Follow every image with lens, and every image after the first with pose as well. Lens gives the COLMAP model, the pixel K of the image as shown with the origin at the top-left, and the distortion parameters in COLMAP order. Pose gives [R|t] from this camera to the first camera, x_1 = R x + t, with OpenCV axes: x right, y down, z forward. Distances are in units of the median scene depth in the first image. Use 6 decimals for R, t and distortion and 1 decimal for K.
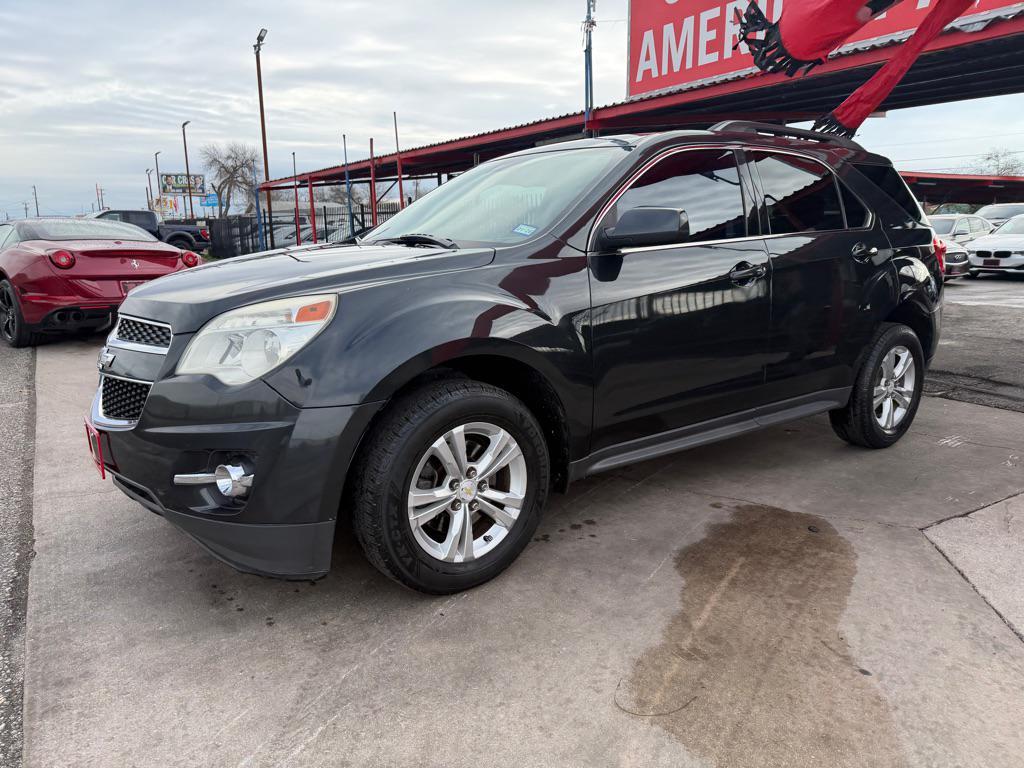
lens RADIAL K [[741.0, 0, 466.0], [0, 741.0, 383.0], [0, 0, 1]] dist [0.047345, -0.082012]
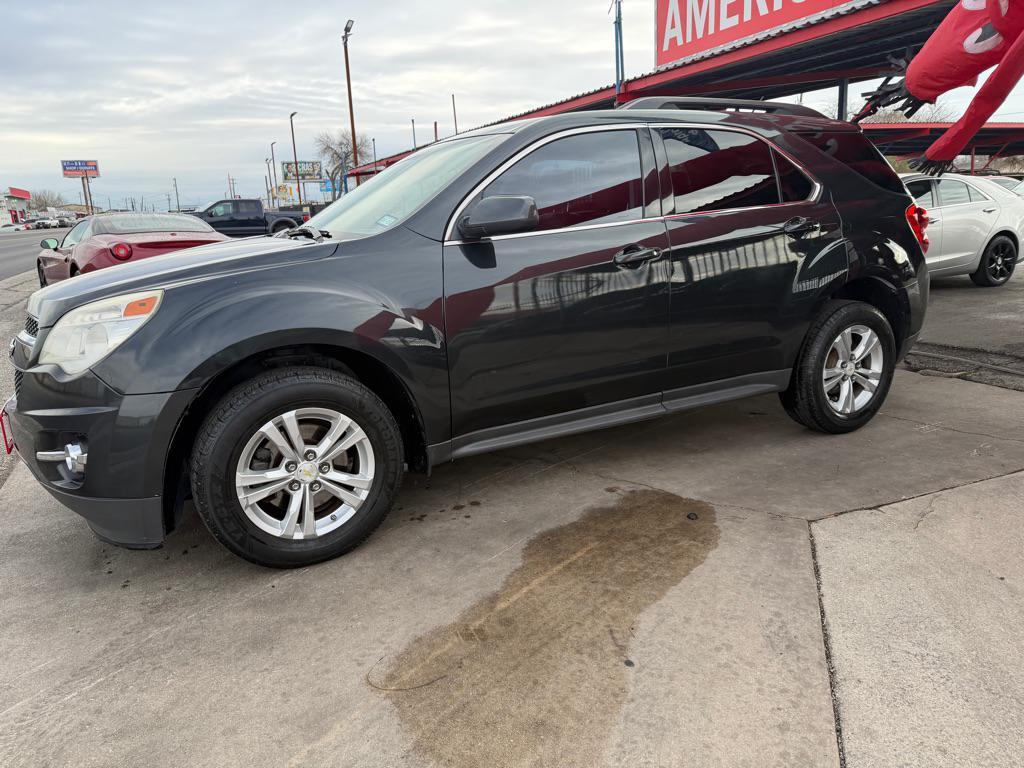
lens RADIAL K [[734.8, 0, 512.0], [0, 734.8, 384.0], [0, 0, 1]] dist [0.026631, -0.056536]
pose [[0.987149, 0.002944, -0.159777, 0.373588], [0.003221, 0.999261, 0.038313, -0.016269], [0.159772, -0.038336, 0.986409, 0.010931]]
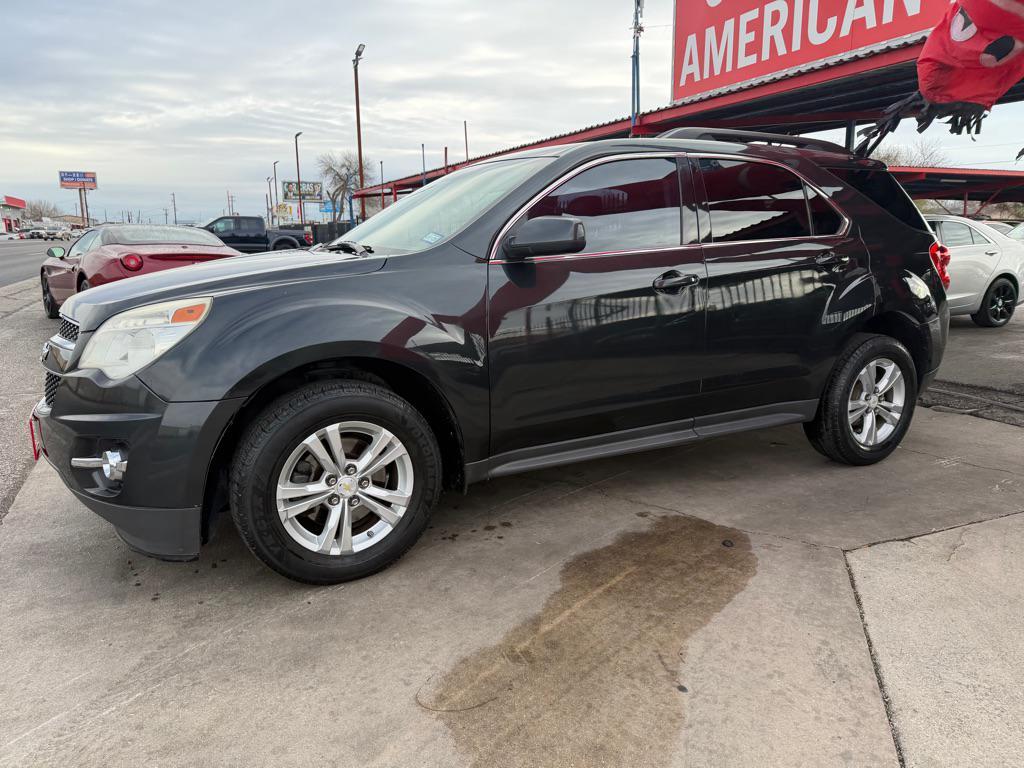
lens RADIAL K [[734.8, 0, 512.0], [0, 734.8, 384.0], [0, 0, 1]] dist [0.026631, -0.056536]
pose [[0.990249, 0.028628, -0.136335, 0.301661], [-0.028785, 0.999585, 0.000820, -0.005945], [0.136302, 0.003112, 0.990662, 0.001862]]
